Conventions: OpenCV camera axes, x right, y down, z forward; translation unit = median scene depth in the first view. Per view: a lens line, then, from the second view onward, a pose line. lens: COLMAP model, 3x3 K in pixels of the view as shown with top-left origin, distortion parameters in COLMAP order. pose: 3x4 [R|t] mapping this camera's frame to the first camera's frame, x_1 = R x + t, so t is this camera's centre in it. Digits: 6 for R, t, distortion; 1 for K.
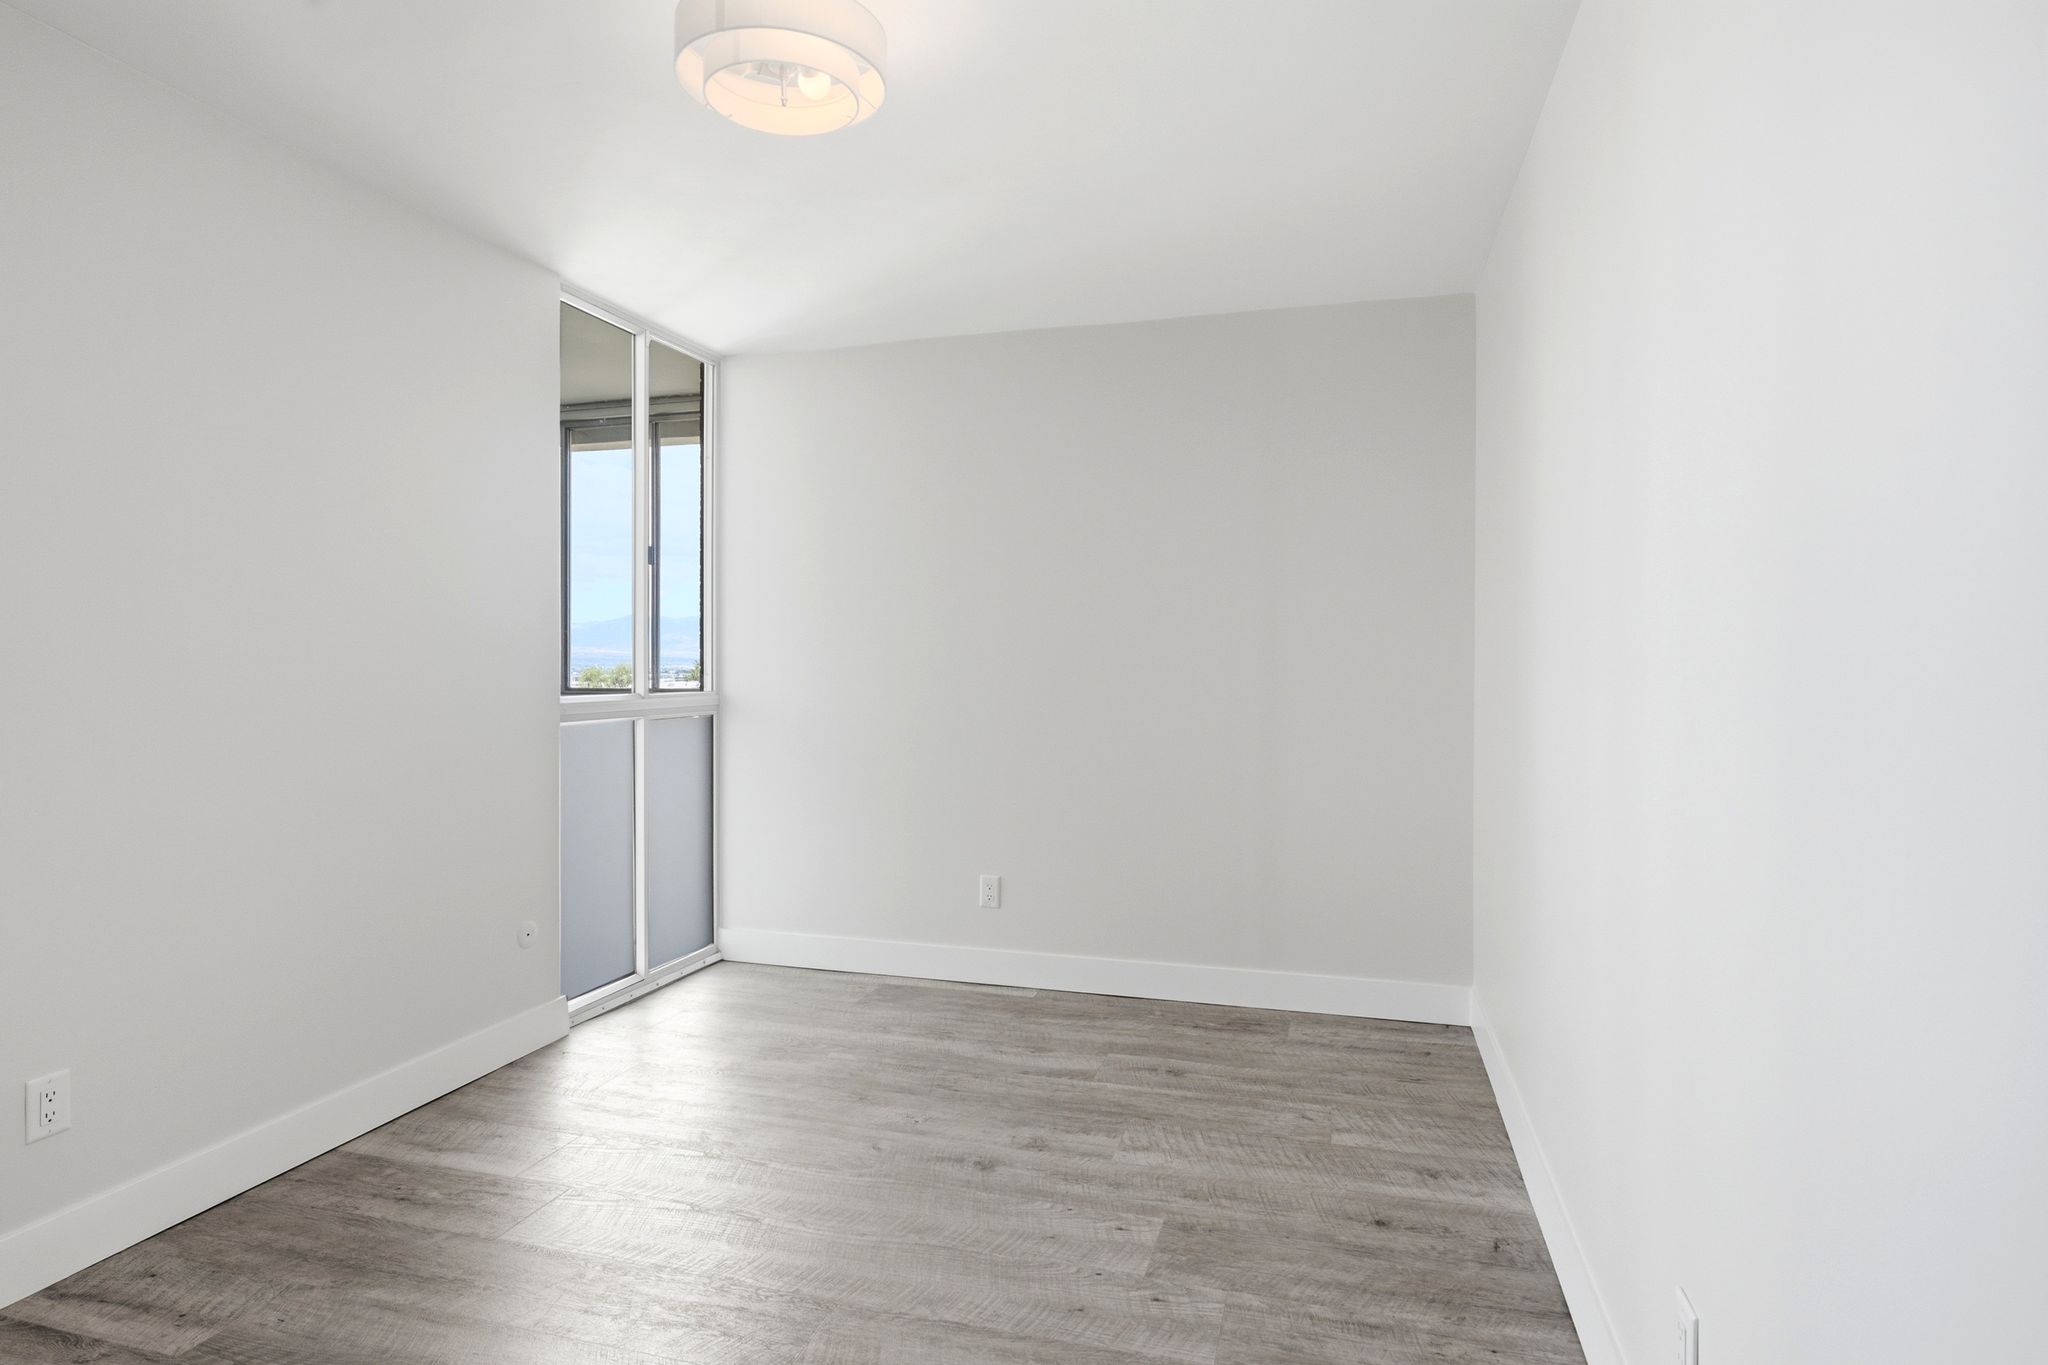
lens RADIAL K [[1134.9, 0, 1028.0], [0, 1134.9, 672.9], [0, 0, 1]] dist [-0.001111, 0.000632]
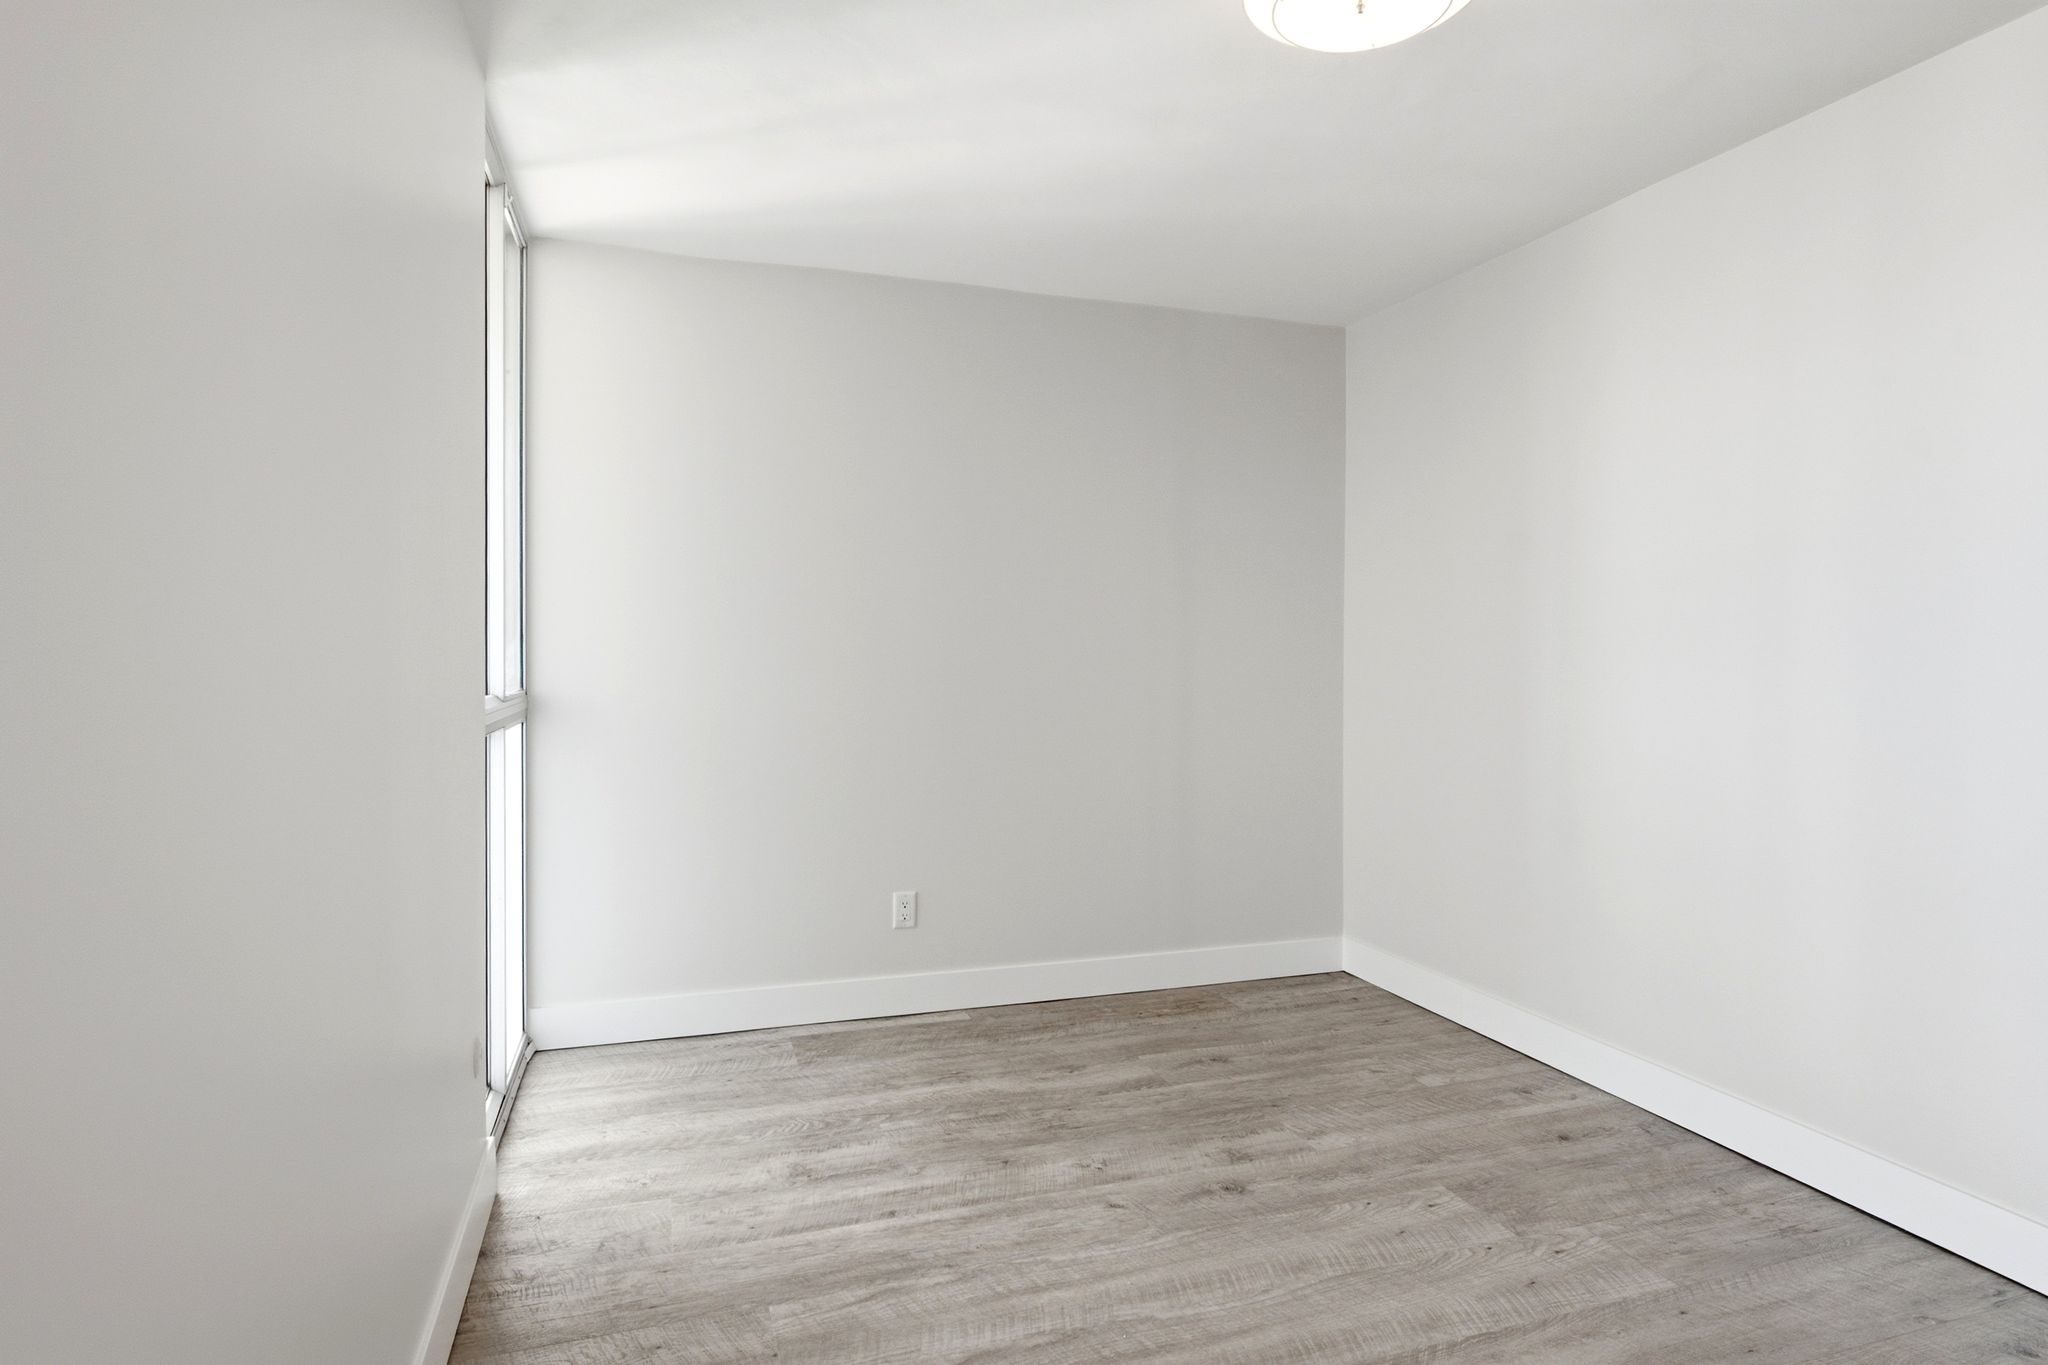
lens RADIAL K [[1134.9, 0, 1044.5], [0, 1134.9, 682.8], [0, 0, 1]] dist [-0.001111, 0.000632]
pose [[0.808430, -0.010405, 0.588501, -0.570621], [-0.000426, 0.999833, 0.018263, -0.002051], [-0.588592, -0.015015, 0.808291, 0.270973]]
